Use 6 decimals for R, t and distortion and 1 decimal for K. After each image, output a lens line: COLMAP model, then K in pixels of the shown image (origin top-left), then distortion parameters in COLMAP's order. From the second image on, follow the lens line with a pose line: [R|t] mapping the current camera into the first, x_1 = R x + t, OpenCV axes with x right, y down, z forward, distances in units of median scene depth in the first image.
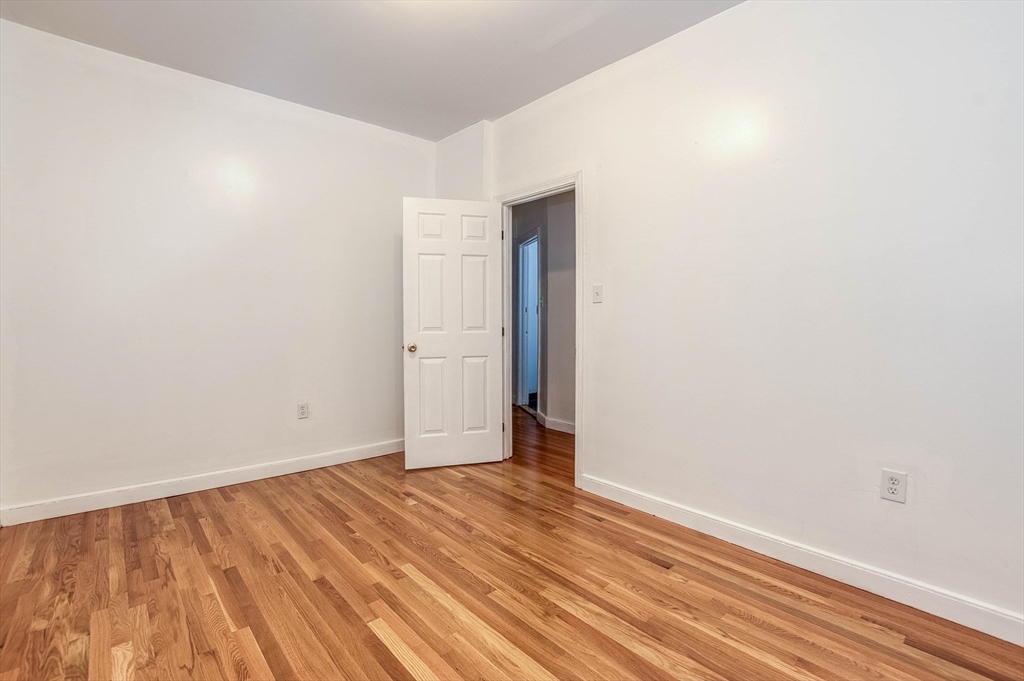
lens RADIAL K [[469.4, 0, 512.0], [0, 469.4, 340.5], [0, 0, 1]] dist [0.000166, 0.000148]
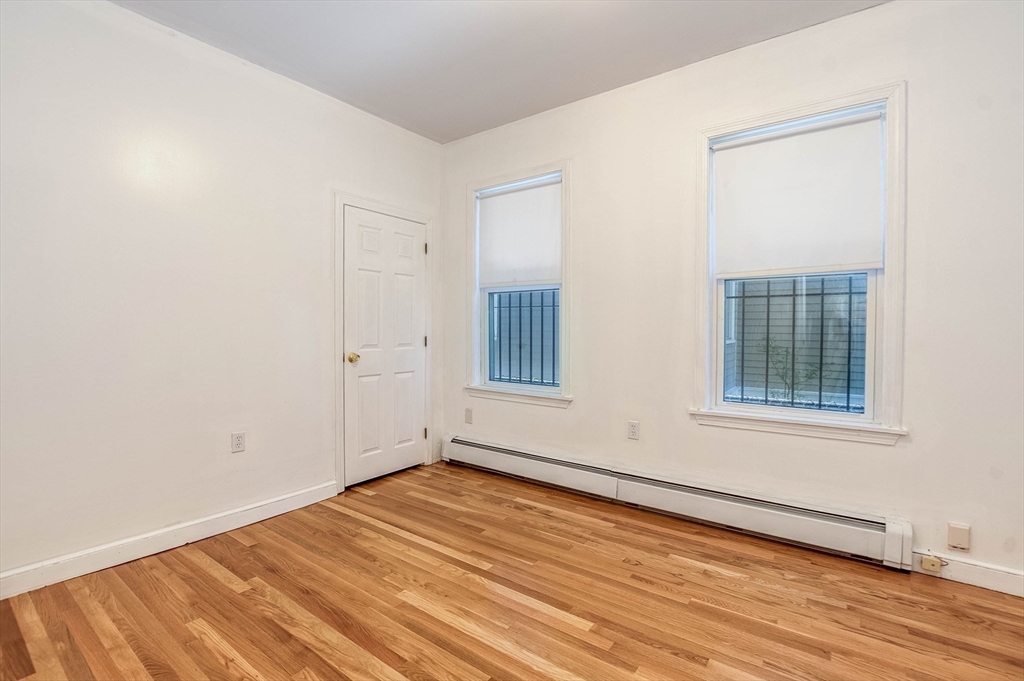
lens RADIAL K [[469.4, 0, 512.0], [0, 469.4, 340.5], [0, 0, 1]] dist [0.000166, 0.000148]
pose [[-0.981119, -0.002725, -0.193385, 0.070641], [-0.015851, 0.997670, 0.066364, -0.087509], [0.192753, 0.068176, -0.978876, 1.841720]]
